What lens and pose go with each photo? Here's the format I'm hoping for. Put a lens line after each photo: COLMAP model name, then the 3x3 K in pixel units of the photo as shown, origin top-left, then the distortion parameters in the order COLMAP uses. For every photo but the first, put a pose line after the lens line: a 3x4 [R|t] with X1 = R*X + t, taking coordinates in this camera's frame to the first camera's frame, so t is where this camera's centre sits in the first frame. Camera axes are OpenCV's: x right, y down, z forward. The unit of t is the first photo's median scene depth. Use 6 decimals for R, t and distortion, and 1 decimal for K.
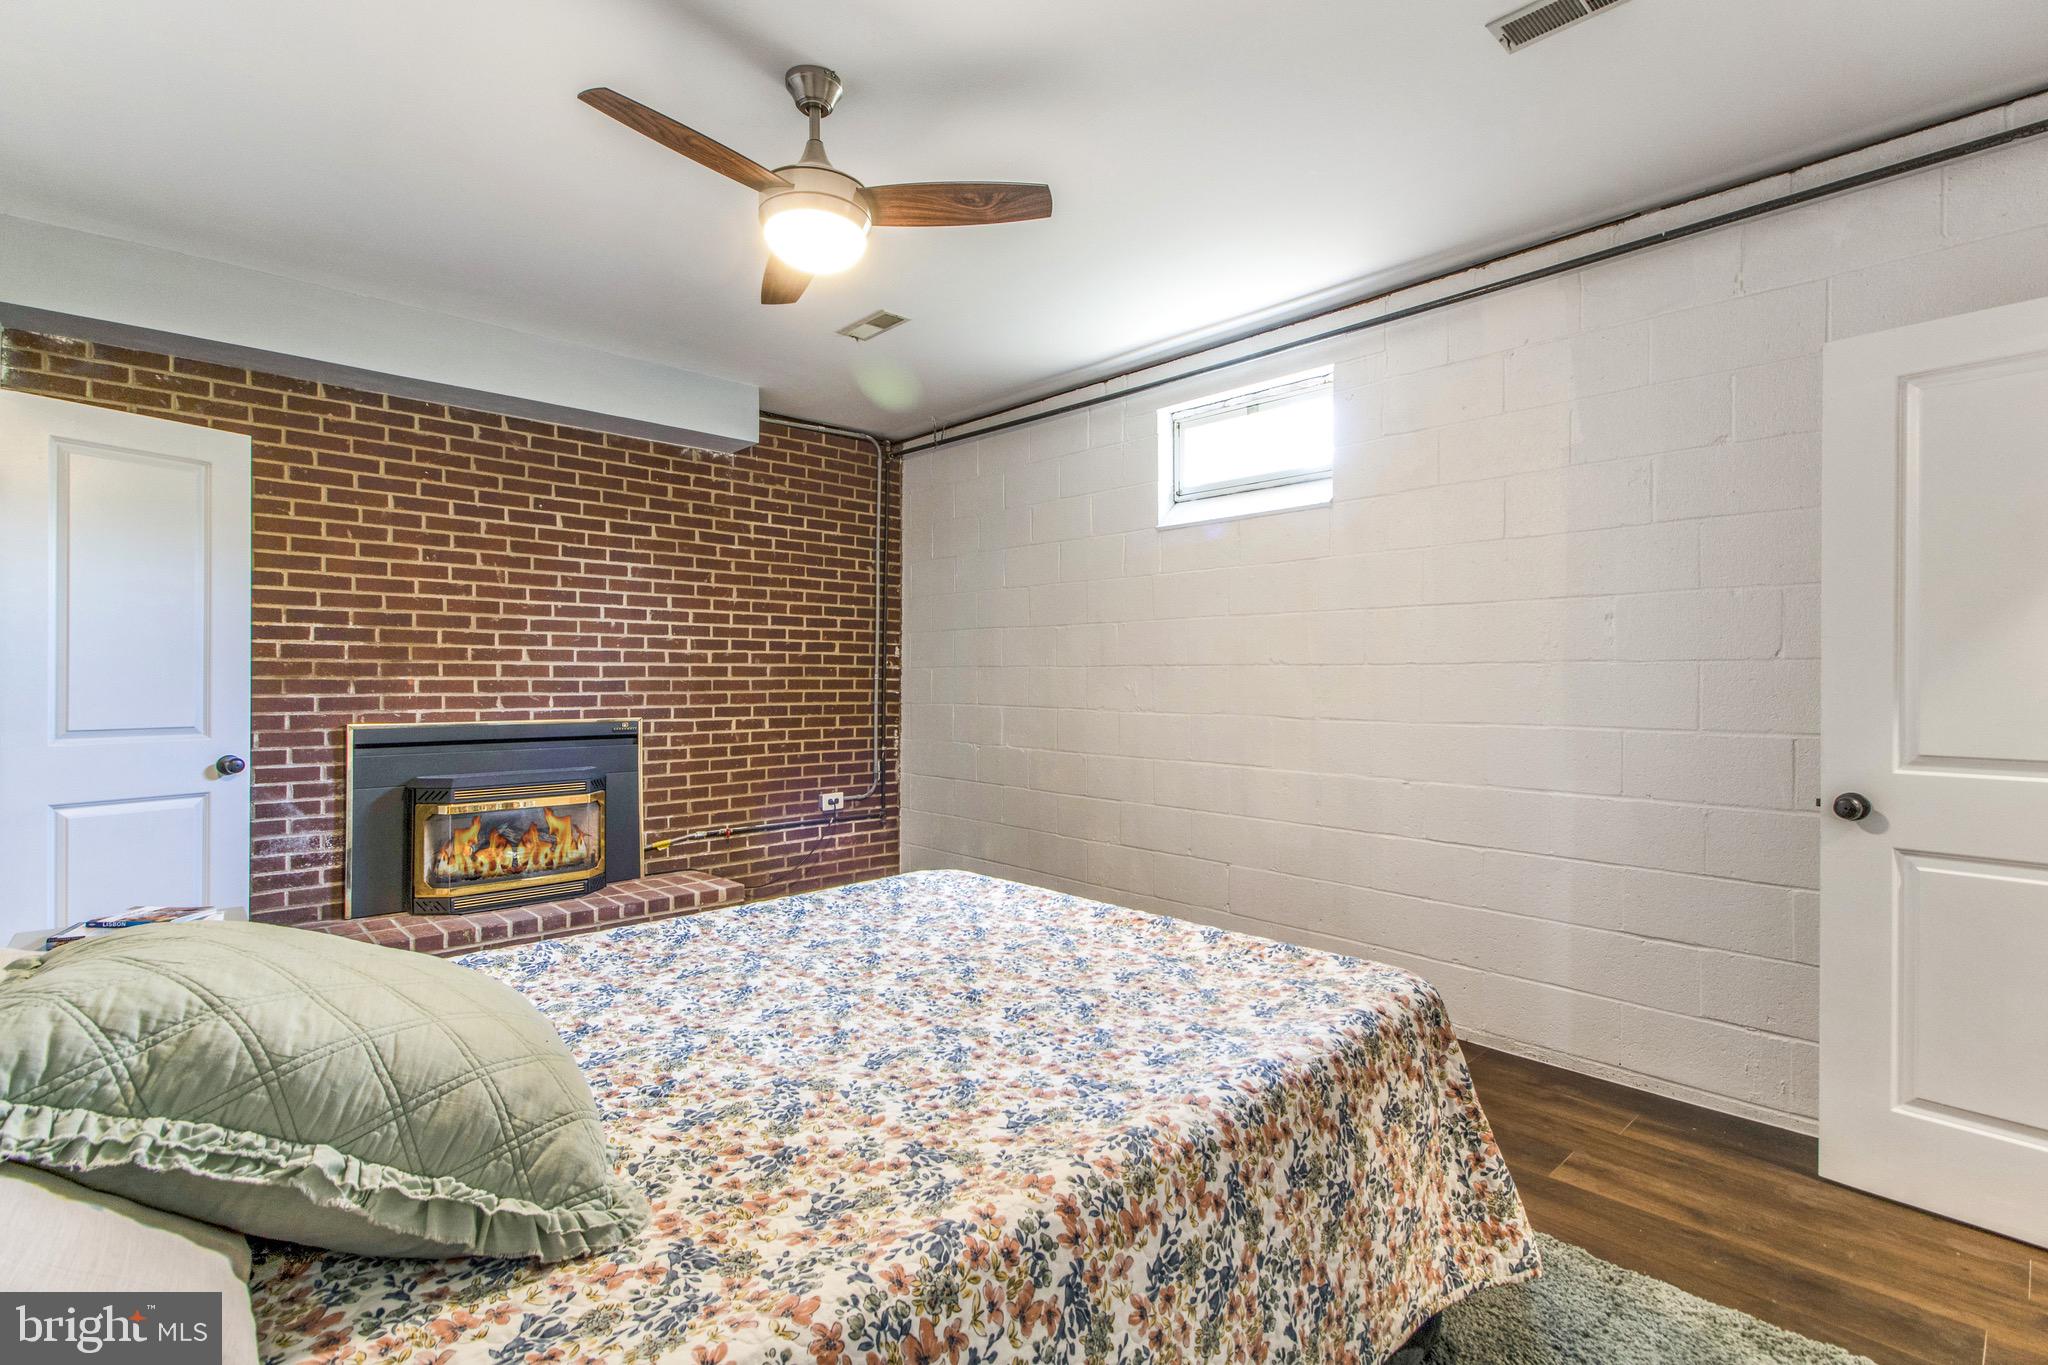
lens RADIAL K [[963.3, 0, 1024.0], [0, 963.3, 682.5], [0, 0, 1]] dist [0.031455, -0.016047]
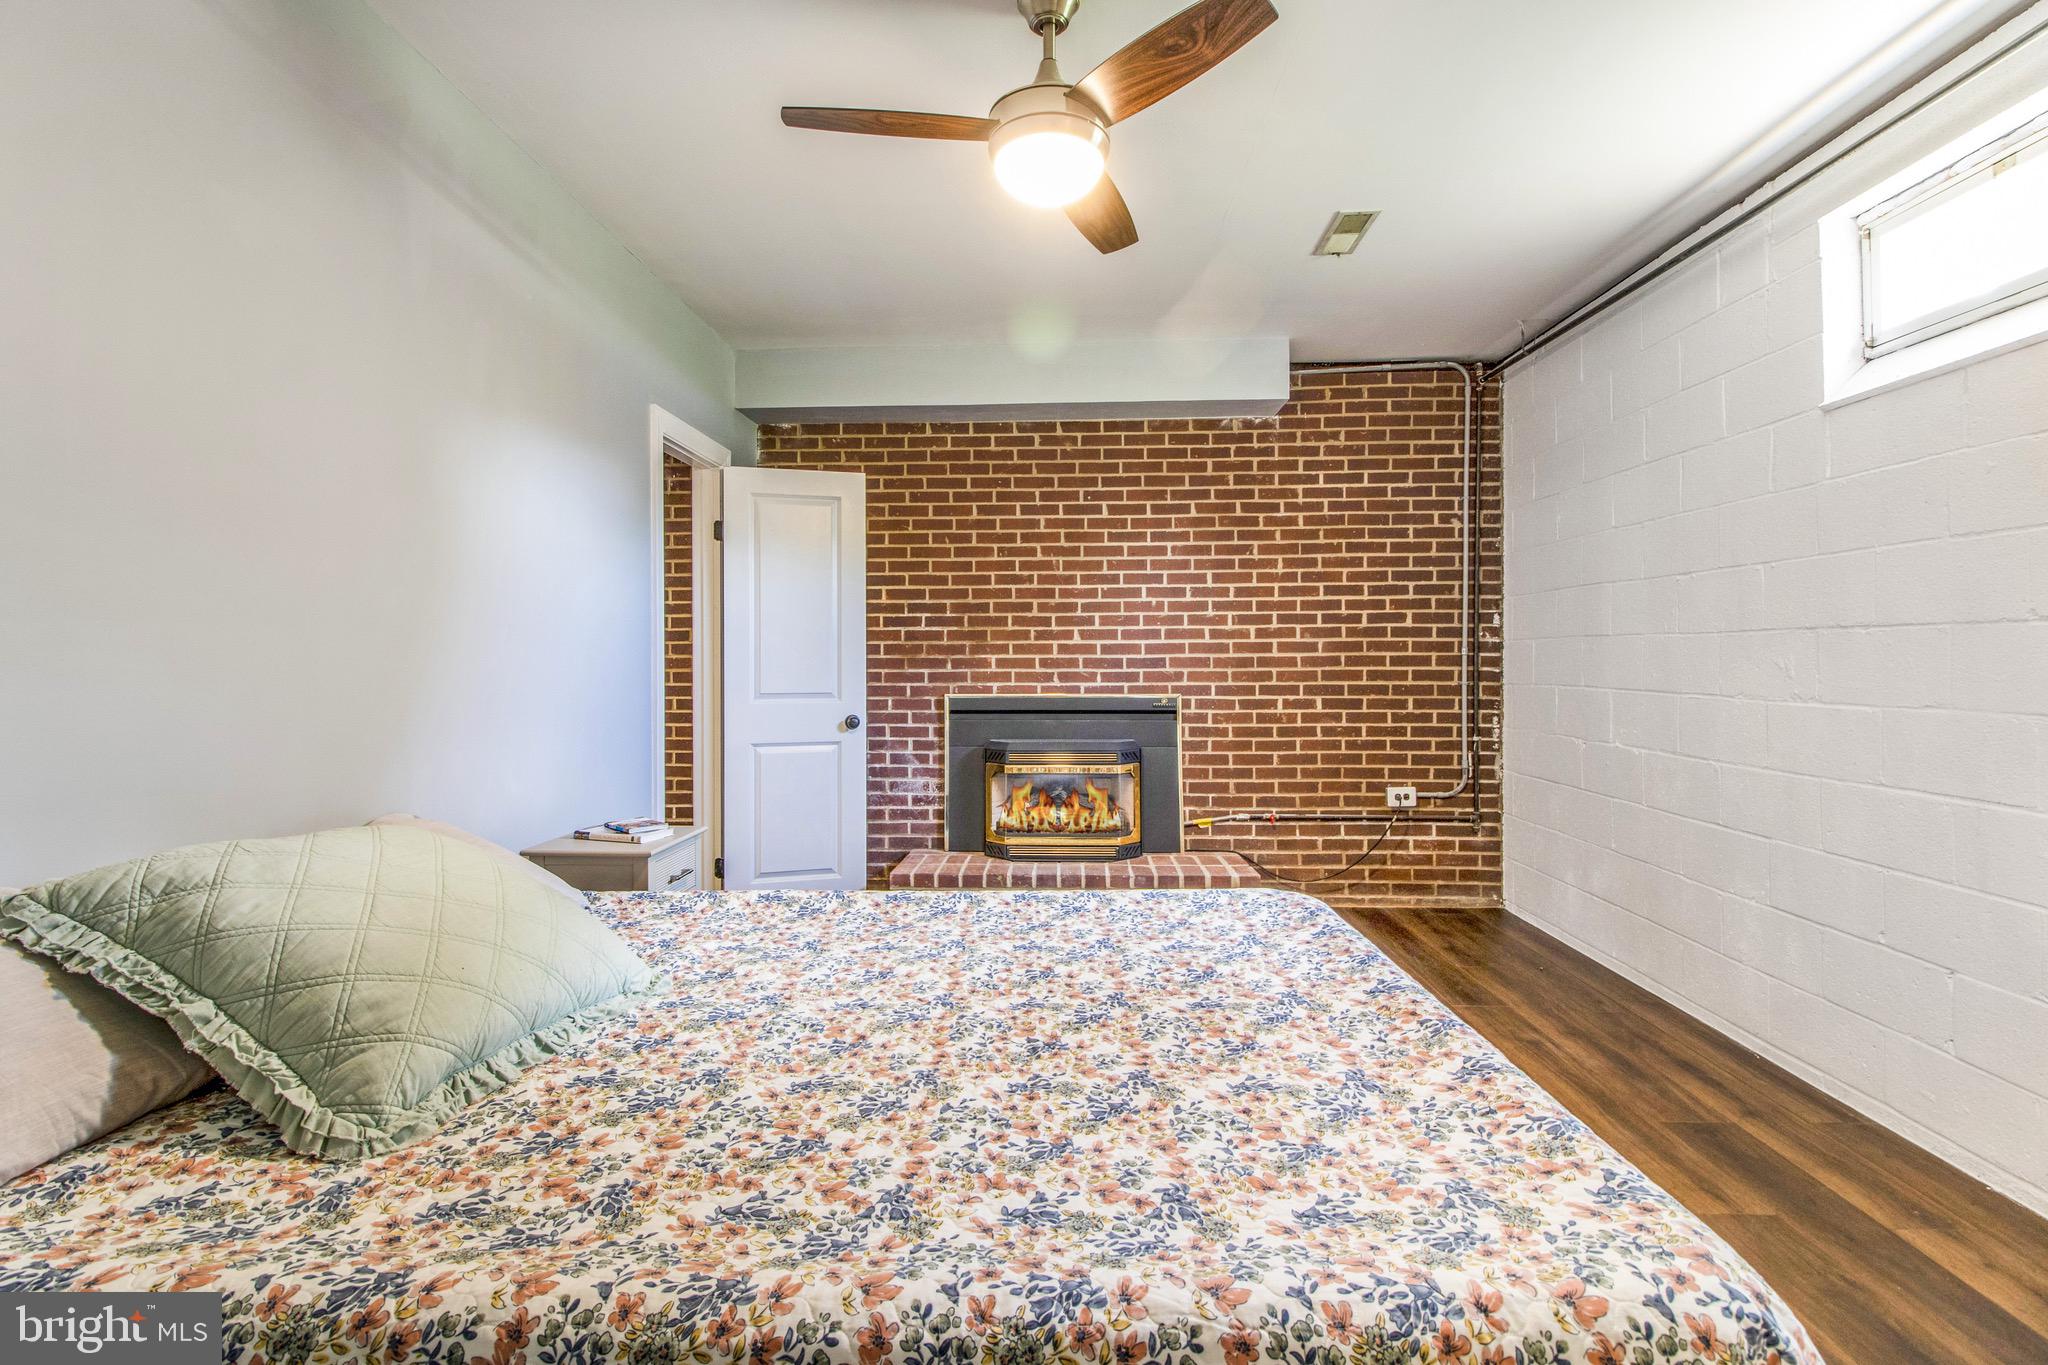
lens RADIAL K [[962.2, 0, 1018.6], [0, 962.2, 659.1], [0, 0, 1]] dist [0.022042, -0.016784]
pose [[0.696075, -0.004427, -0.717955, 0.227531], [0.003207, 0.999990, -0.003056, 0.002550], [0.717962, -0.000175, 0.696083, 0.194089]]
